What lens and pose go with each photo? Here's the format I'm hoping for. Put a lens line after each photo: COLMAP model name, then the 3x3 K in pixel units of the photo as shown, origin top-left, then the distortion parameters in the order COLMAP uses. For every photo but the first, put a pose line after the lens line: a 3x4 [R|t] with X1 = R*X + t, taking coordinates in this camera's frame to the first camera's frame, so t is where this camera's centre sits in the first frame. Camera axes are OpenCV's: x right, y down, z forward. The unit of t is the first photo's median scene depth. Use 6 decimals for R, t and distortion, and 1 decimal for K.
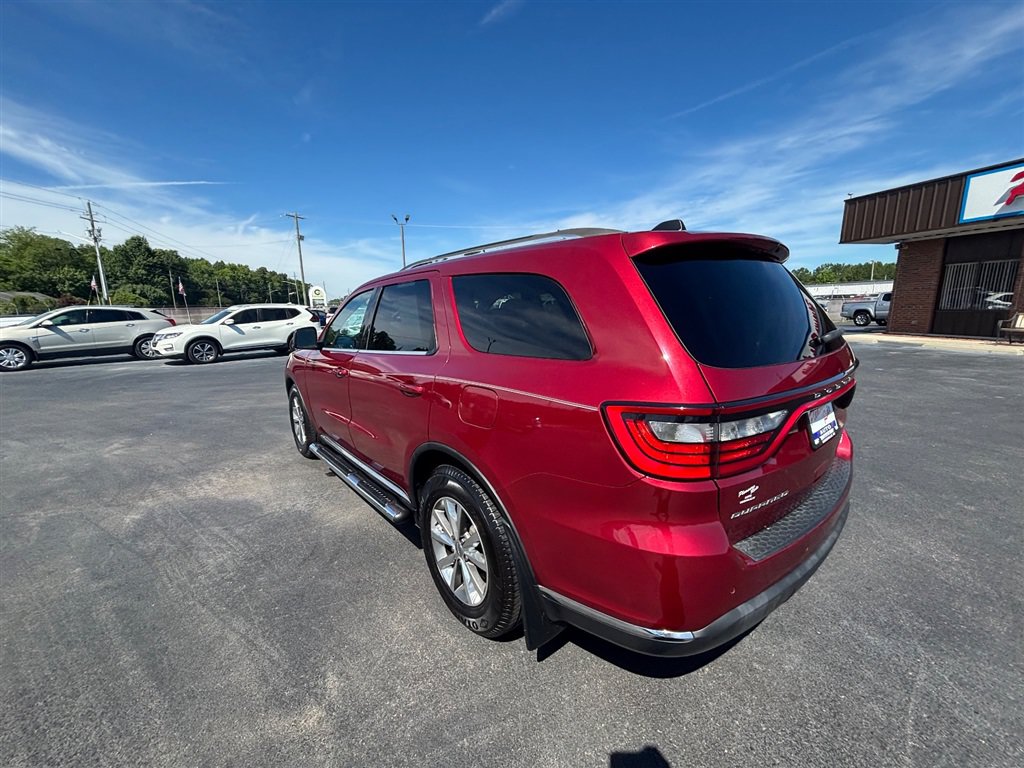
lens RADIAL K [[414.4, 0, 511.4], [0, 414.4, 387.4], [0, 0, 1]] dist [-0.002310, 0.001345]
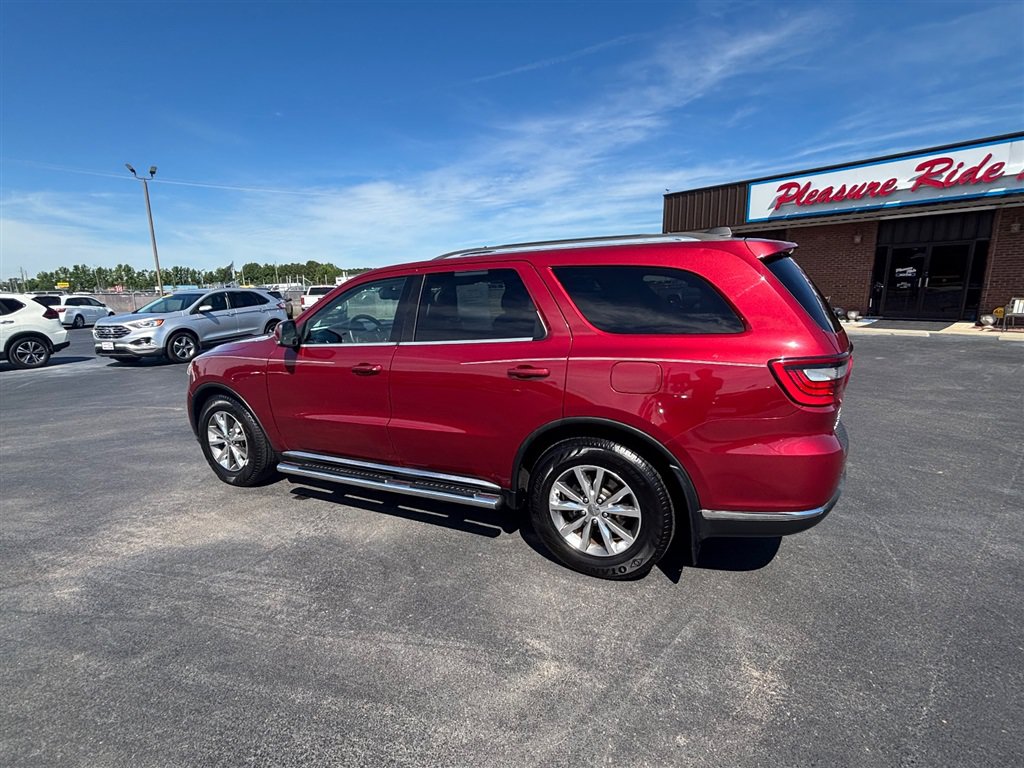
lens RADIAL K [[488.1, 0, 512.0], [0, 488.1, 390.7], [0, 0, 1]] dist [-0.004849, 0.000398]
pose [[0.914930, -0.084498, 0.394668, -0.040167], [0.082570, 0.996345, 0.021900, 0.000915], [-0.395076, 0.012551, 0.918563, -0.006426]]
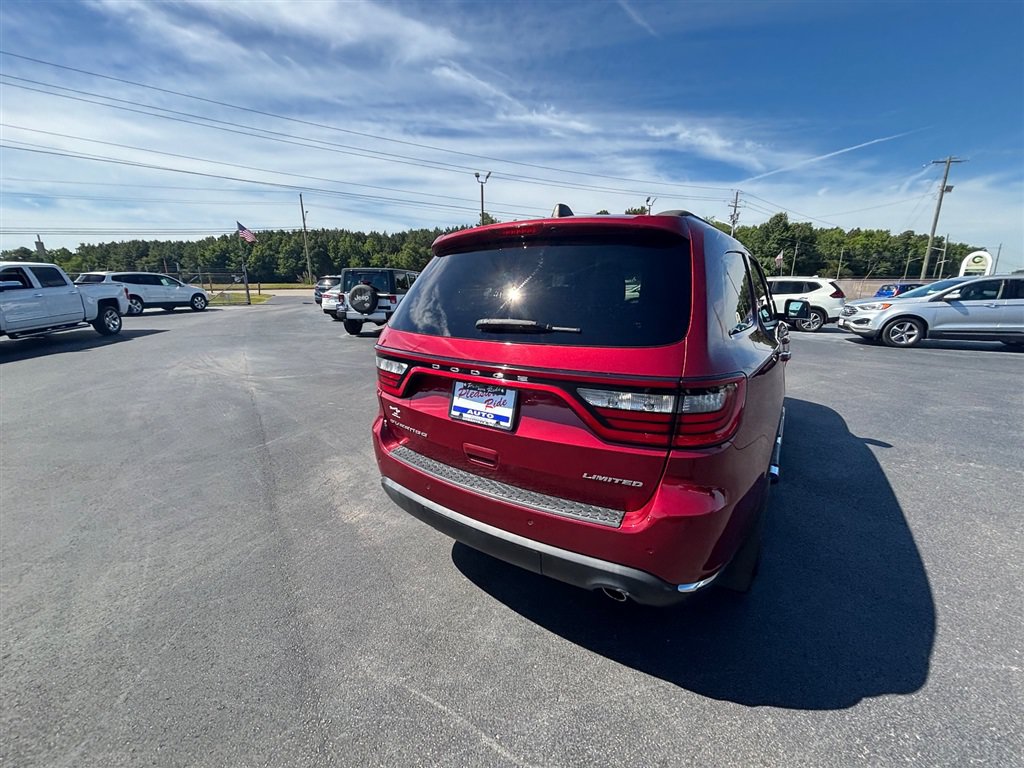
lens RADIAL K [[414.4, 0, 511.0], [0, 414.4, 382.3], [0, 0, 1]] dist [-0.002310, 0.001345]
pose [[0.290024, 0.244912, -0.925151, 0.066526], [-0.193499, 0.961741, 0.193938, -0.007394], [0.937253, 0.122769, 0.326319, 0.028089]]
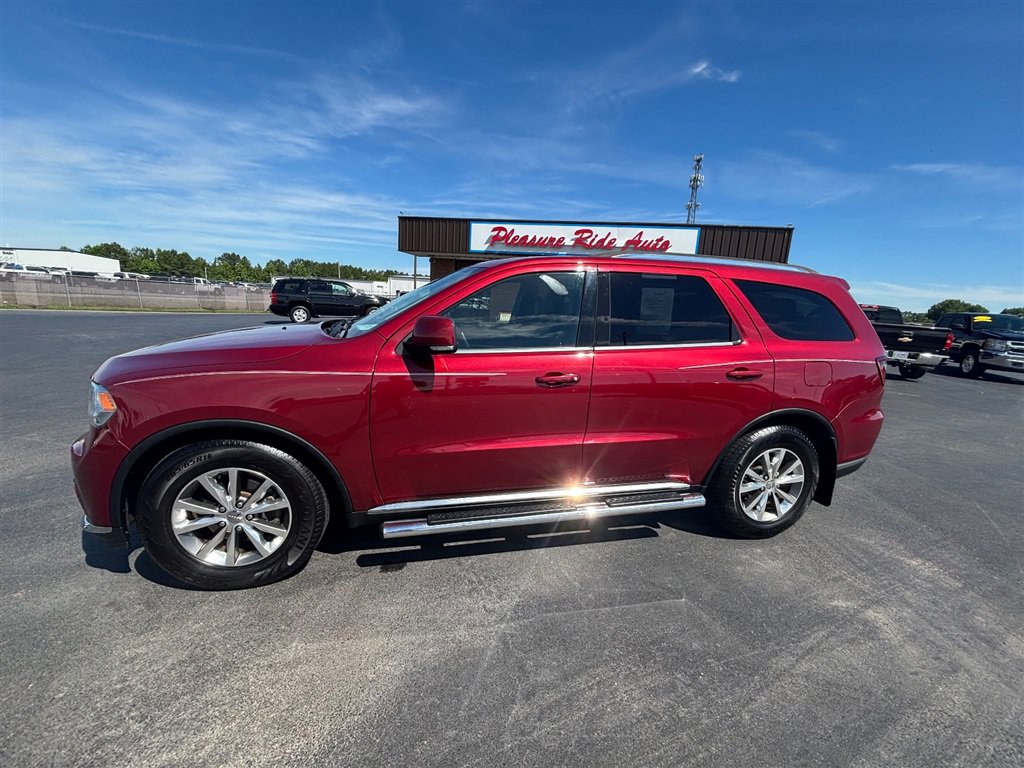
lens RADIAL K [[414.4, 0, 515.1], [0, 414.4, 390.6], [0, 0, 1]] dist [-0.002310, 0.001345]
pose [[0.434591, -0.141591, 0.889428, -0.081455], [0.110933, 0.988460, 0.103152, -0.007545], [-0.893770, 0.053838, 0.445283, 0.055203]]
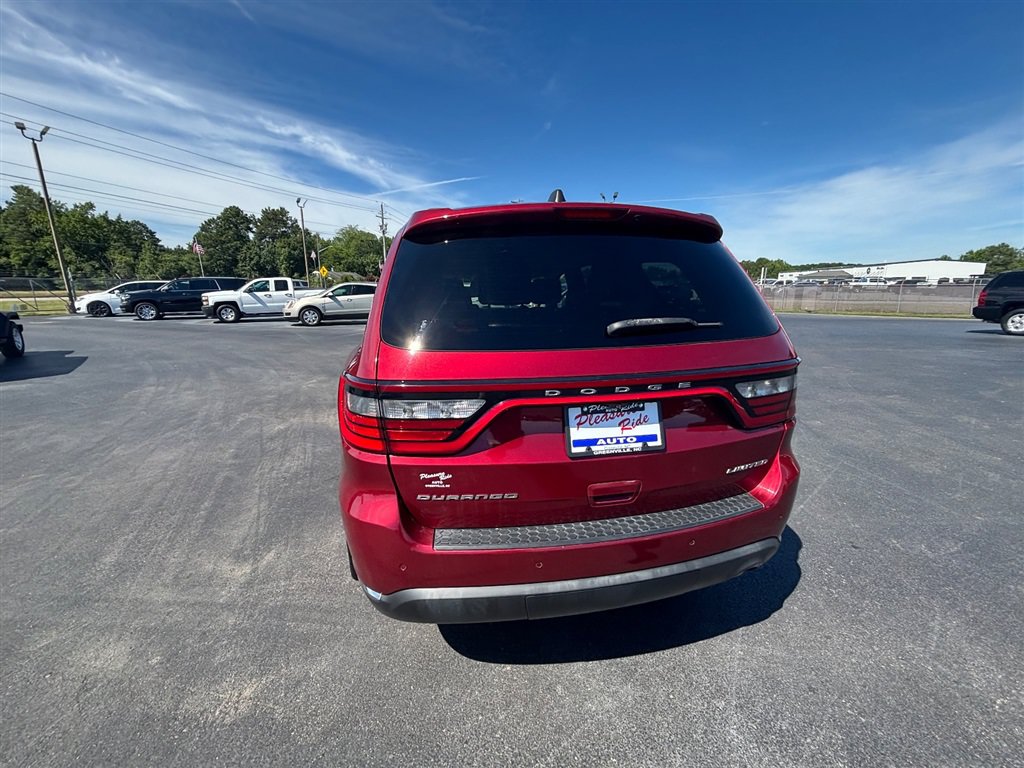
lens RADIAL K [[414.4, 0, 510.2], [0, 414.4, 385.3], [0, 0, 1]] dist [-0.002310, 0.001345]
pose [[0.876556, 0.125484, -0.464655, 0.036193], [-0.106011, 0.992042, 0.067923, -0.001565], [0.469481, -0.010280, 0.882883, 0.006775]]
